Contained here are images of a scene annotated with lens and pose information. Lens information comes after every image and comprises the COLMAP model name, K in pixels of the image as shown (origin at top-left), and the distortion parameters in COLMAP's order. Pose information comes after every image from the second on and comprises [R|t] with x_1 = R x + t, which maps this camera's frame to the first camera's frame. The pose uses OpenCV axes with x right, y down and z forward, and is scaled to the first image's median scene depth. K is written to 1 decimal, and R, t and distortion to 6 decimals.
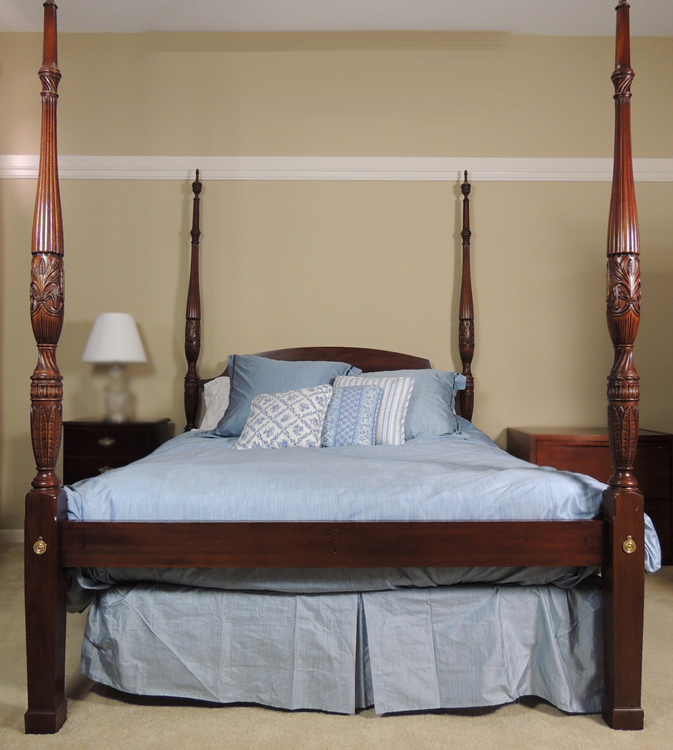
lens RADIAL K [[707.7, 0, 334.6], [0, 707.7, 377.6], [0, 0, 1]] dist [0.008886, 0.000000]
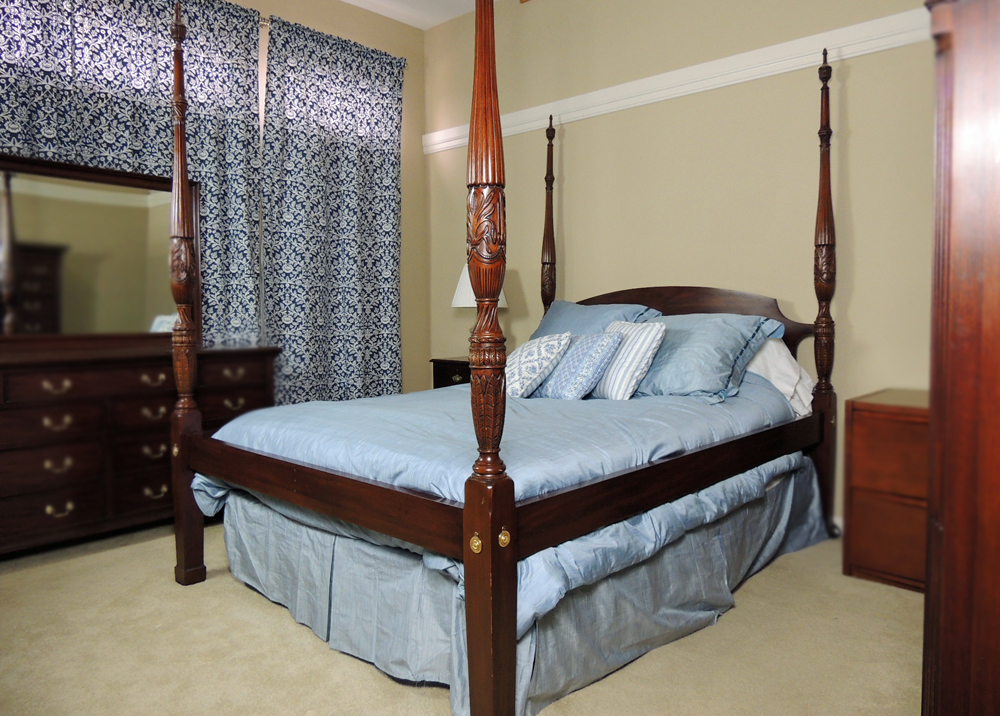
lens RADIAL K [[694.2, 0, 499.4], [0, 694.2, 348.8], [0, 0, 1]] dist [-0.006187, -0.000038]
pose [[0.735928, 0.032657, -0.676271, 0.901655], [0.007594, 0.998375, 0.056475, -0.031238], [0.677017, -0.046697, 0.734485, 0.409296]]
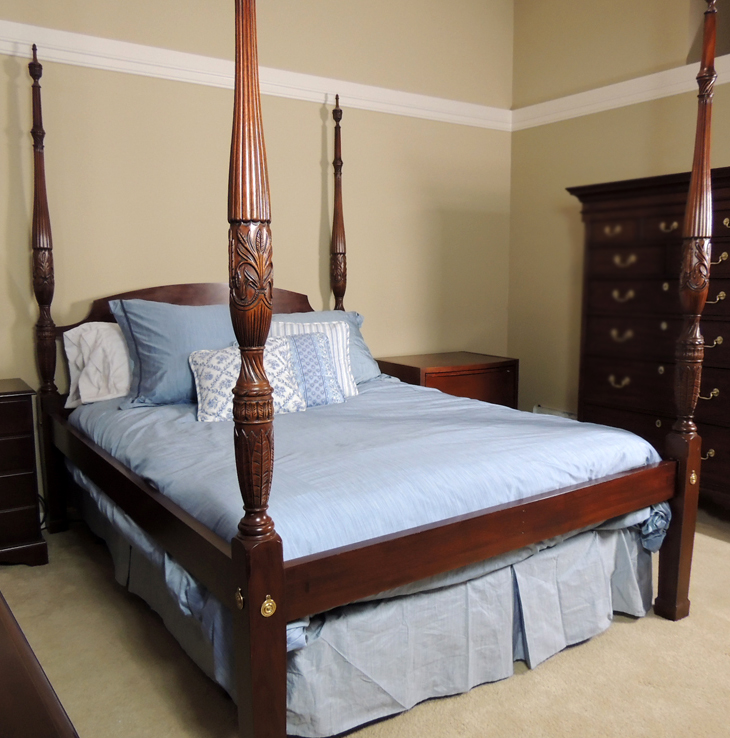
lens RADIAL K [[704.4, 0, 365.8], [0, 704.4, 369.7], [0, 0, 1]] dist [0.013366, 0.000000]
pose [[0.829242, -0.080948, 0.552997, -0.678491], [0.002470, 0.989977, 0.141209, -0.119329], [-0.558885, -0.115730, 0.821130, 0.308773]]
